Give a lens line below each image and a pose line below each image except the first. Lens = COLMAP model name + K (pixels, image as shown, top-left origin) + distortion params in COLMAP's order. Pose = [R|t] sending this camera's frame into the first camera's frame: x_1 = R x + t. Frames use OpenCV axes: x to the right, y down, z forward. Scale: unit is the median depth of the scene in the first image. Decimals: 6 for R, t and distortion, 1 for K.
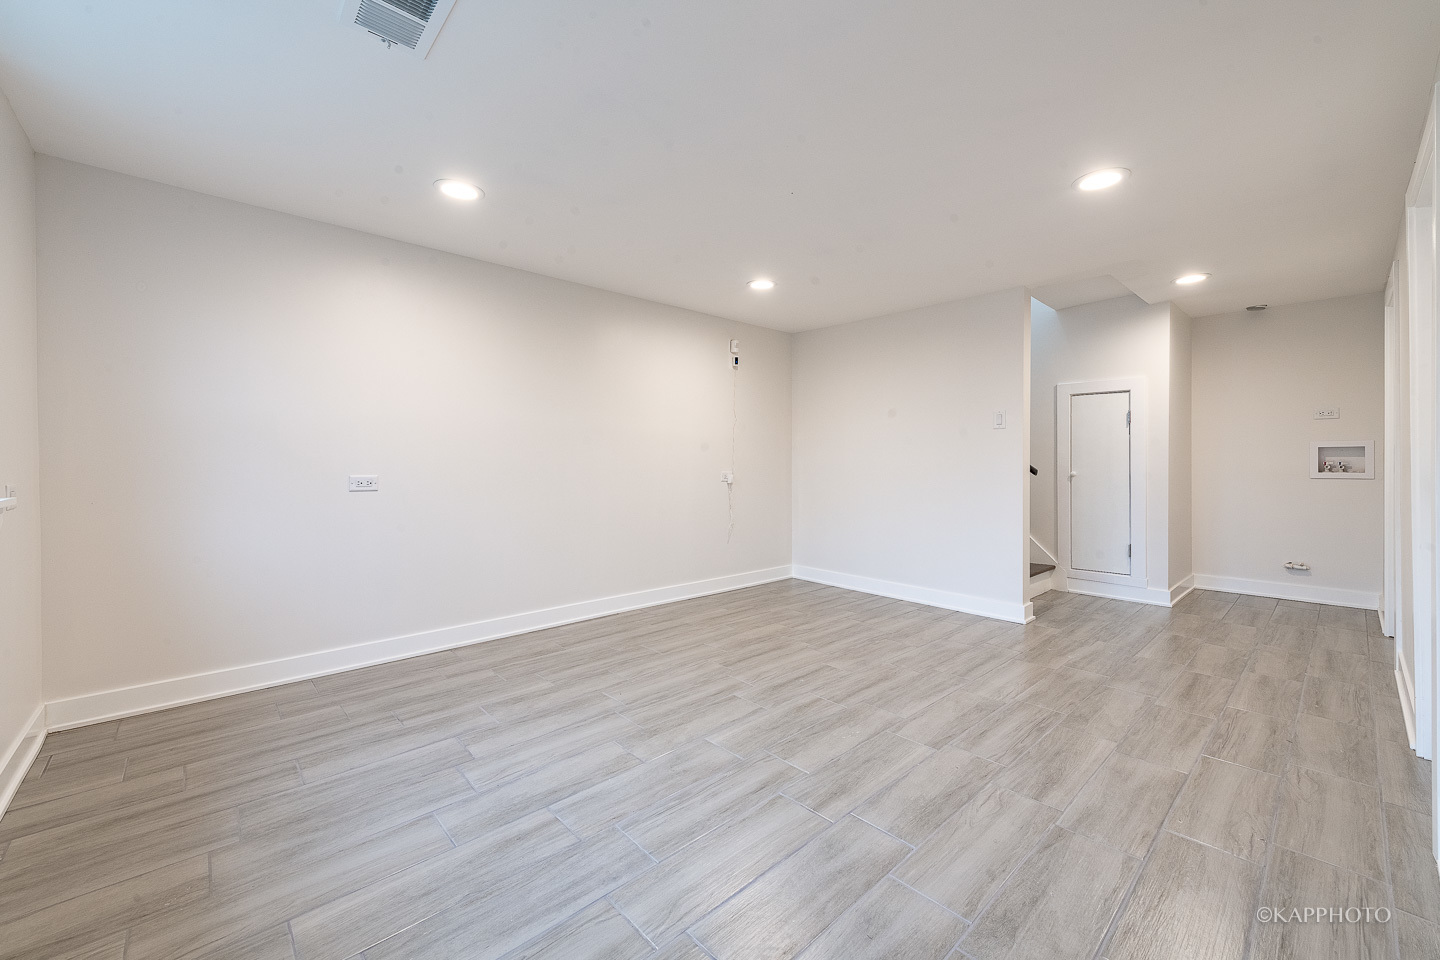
lens RADIAL K [[571.9, 0, 711.3], [0, 571.9, 463.4], [0, 0, 1]] dist [0.018177, -0.006307]
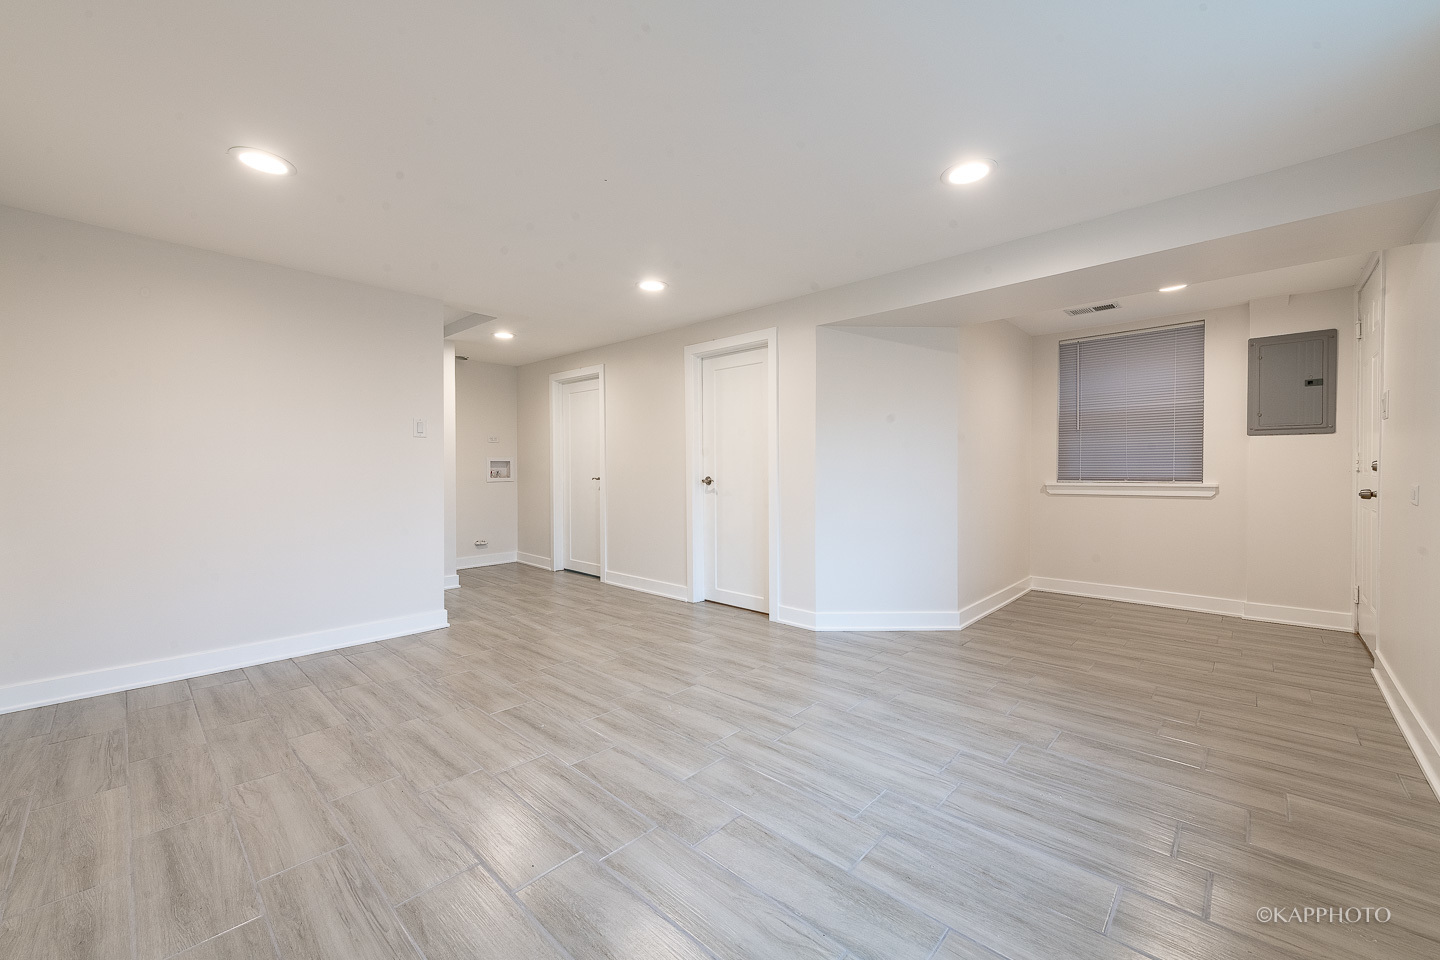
lens RADIAL K [[571.9, 0, 711.3], [0, 571.9, 463.4], [0, 0, 1]] dist [0.018177, -0.006307]
pose [[-0.080637, 0.010301, 0.996690, -0.860143], [0.007289, 0.999926, -0.009745, -0.007940], [-0.996717, 0.006479, -0.080706, 0.959690]]
